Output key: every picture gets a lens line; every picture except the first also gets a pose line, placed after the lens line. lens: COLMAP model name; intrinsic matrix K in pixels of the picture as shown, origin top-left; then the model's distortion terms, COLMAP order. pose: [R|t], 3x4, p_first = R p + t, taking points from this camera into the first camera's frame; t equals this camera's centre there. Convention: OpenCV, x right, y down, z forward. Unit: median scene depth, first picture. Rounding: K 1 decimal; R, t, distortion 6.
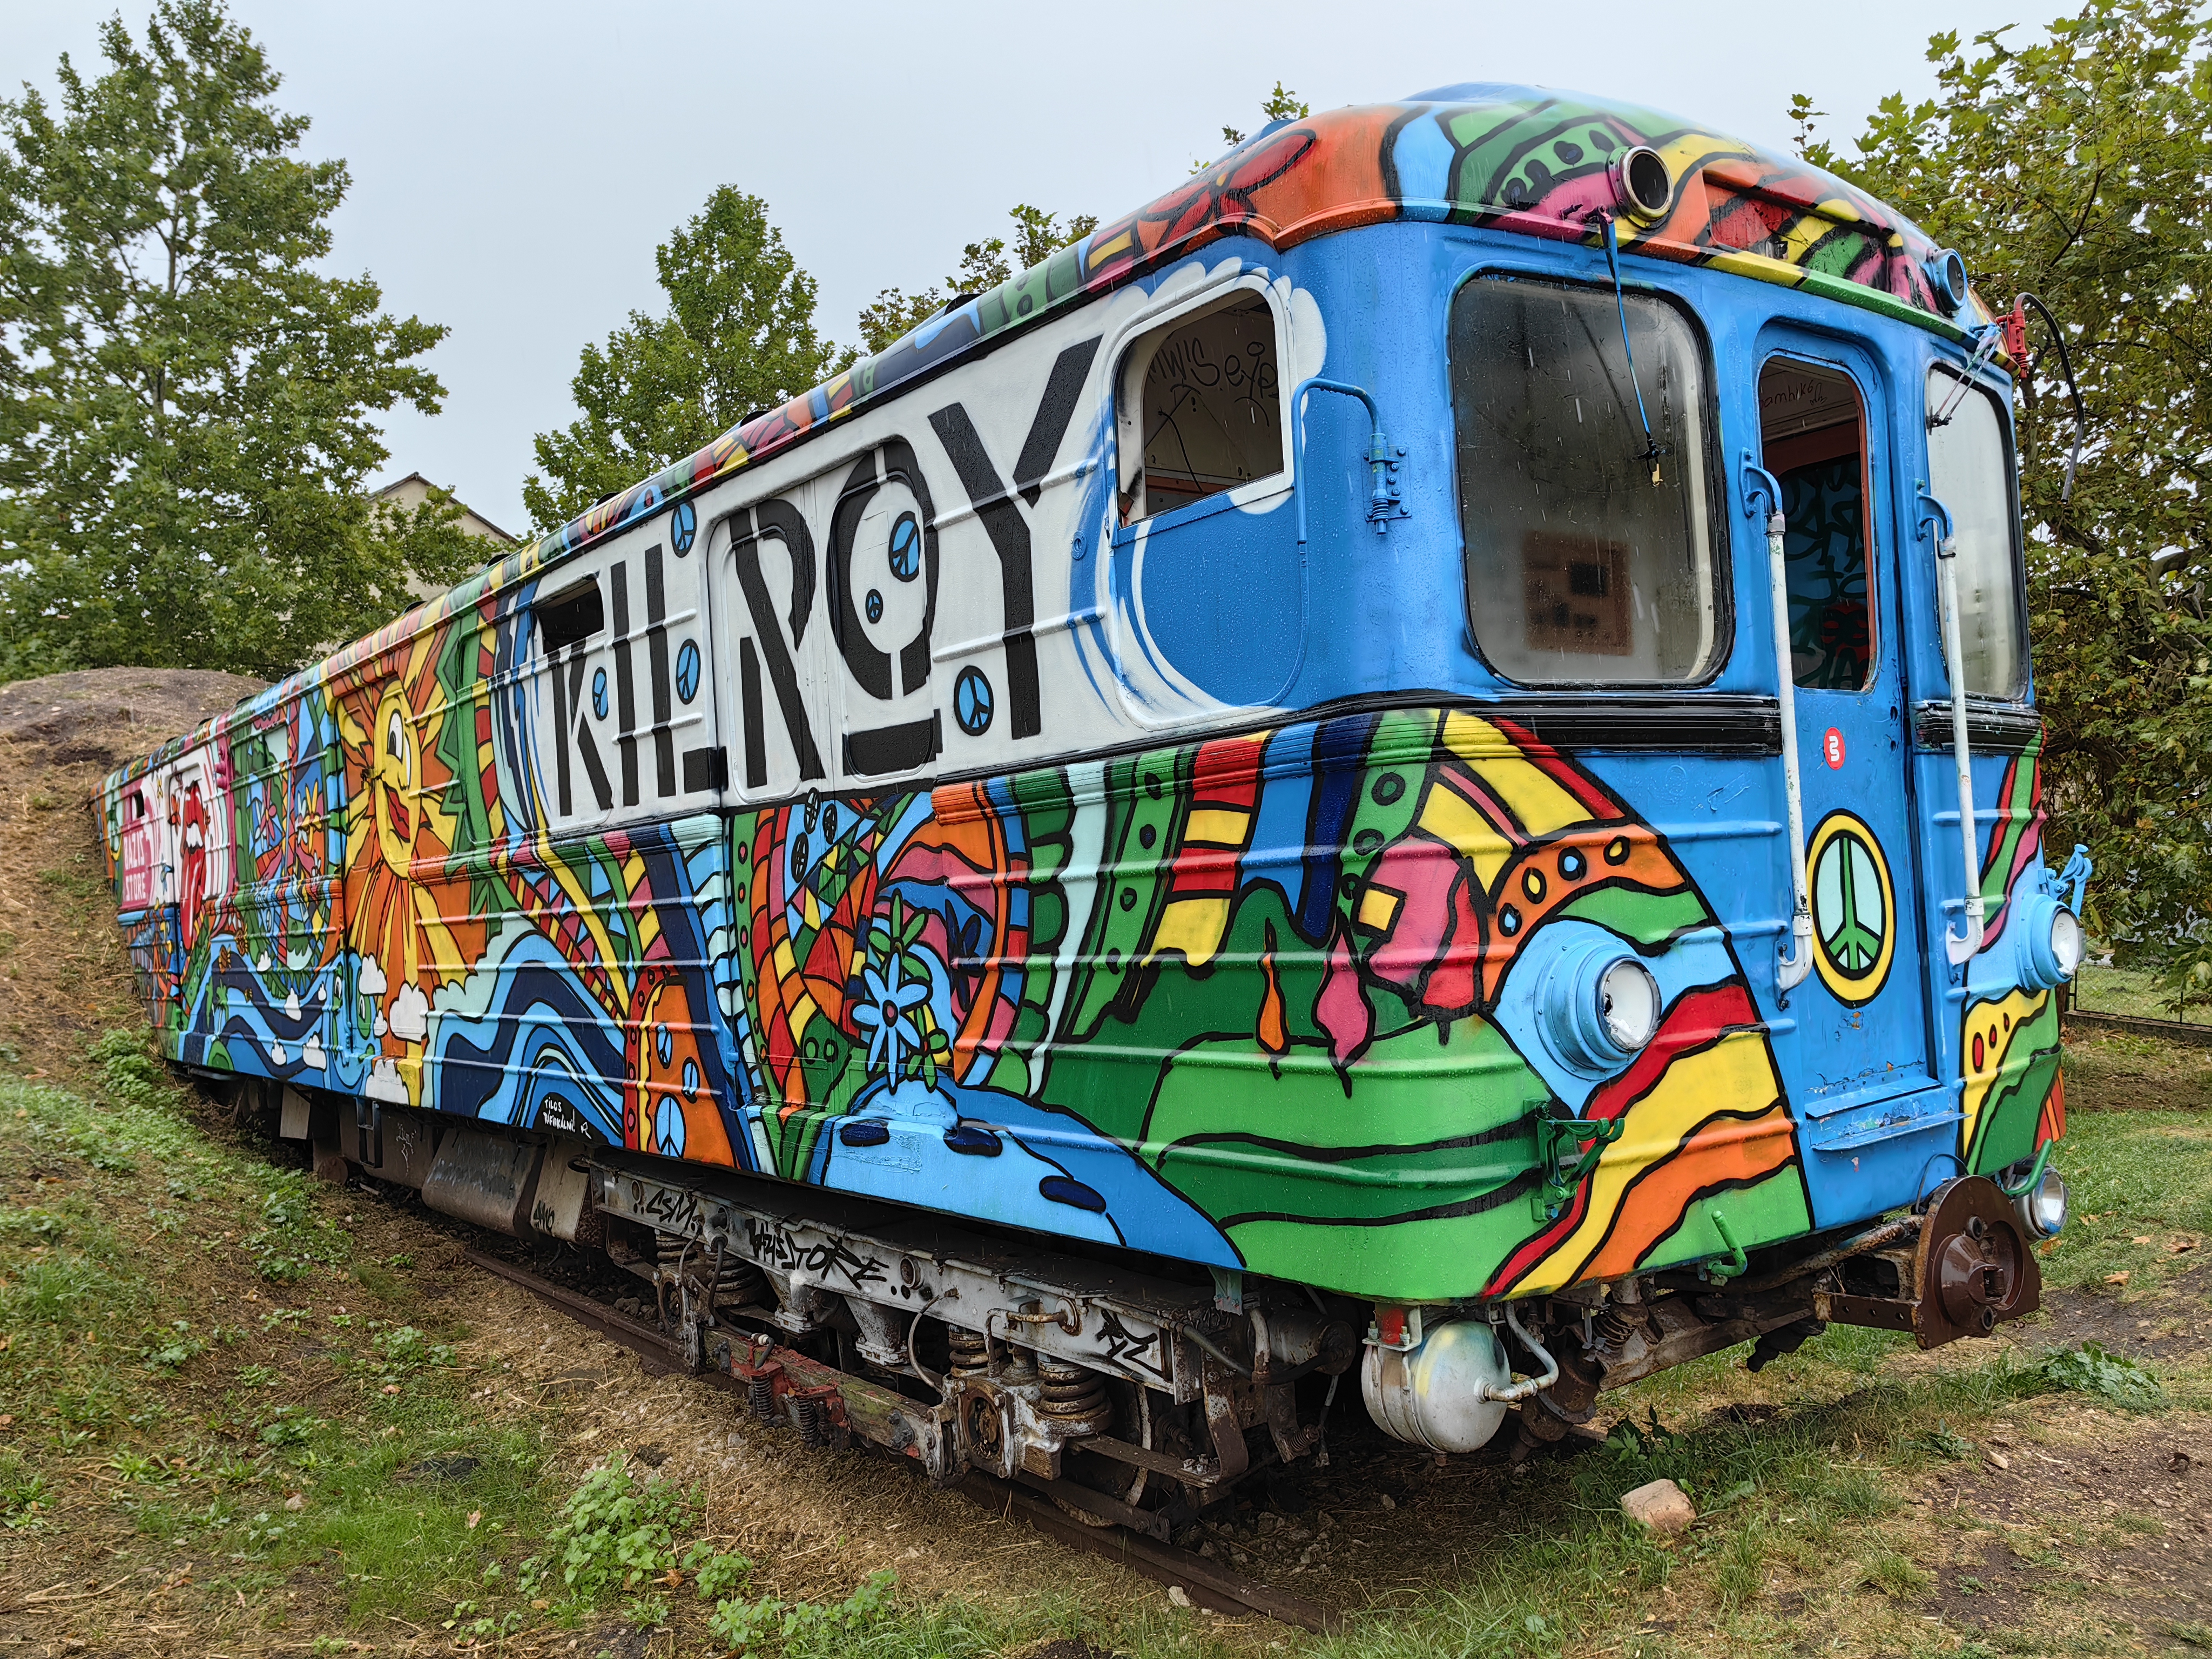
lens RADIAL K [[1754.0, 0, 1110.0], [0, 1754.0, 832.7], [0, 0, 1]] dist [0.030833, -0.019450]
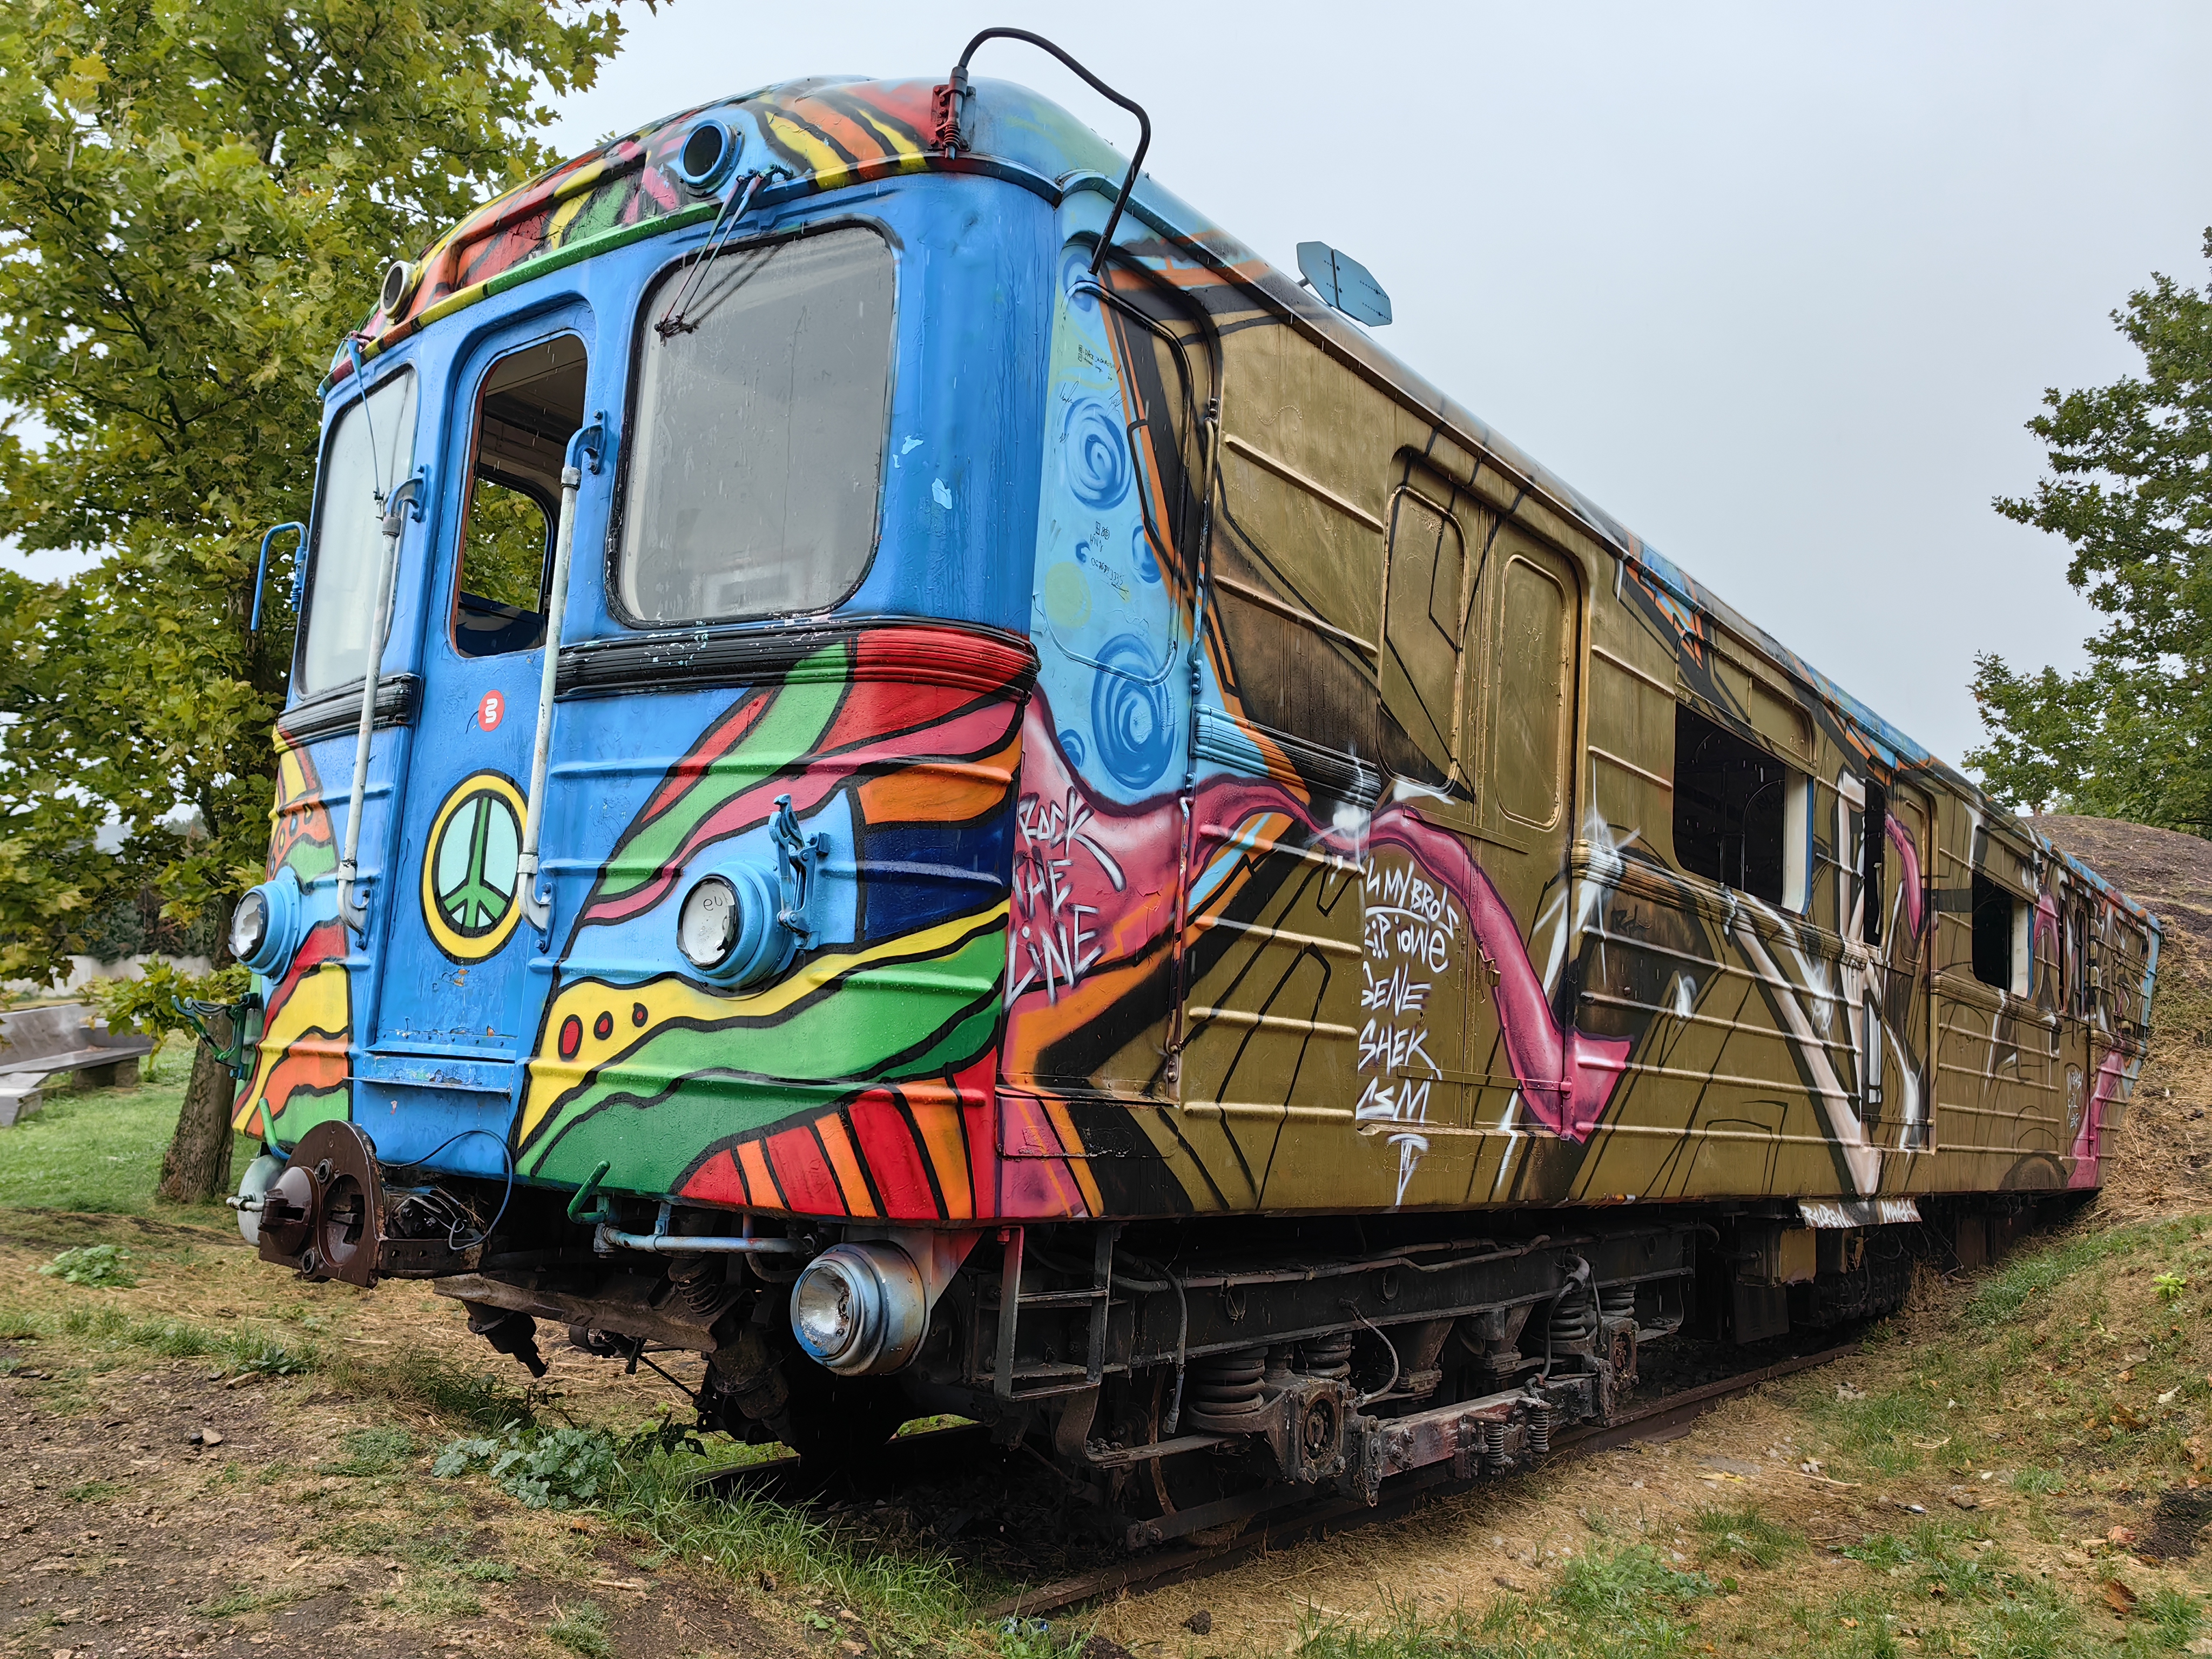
lens RADIAL K [[1754.0, 0, 1106.4], [0, 1754.0, 838.0], [0, 0, 1]] dist [0.030833, -0.019450]
pose [[0.234683, -0.057865, -0.970348, 1.668210], [-0.048568, 0.996282, -0.071157, 0.091125], [0.970858, 0.063828, 0.231000, 1.258117]]
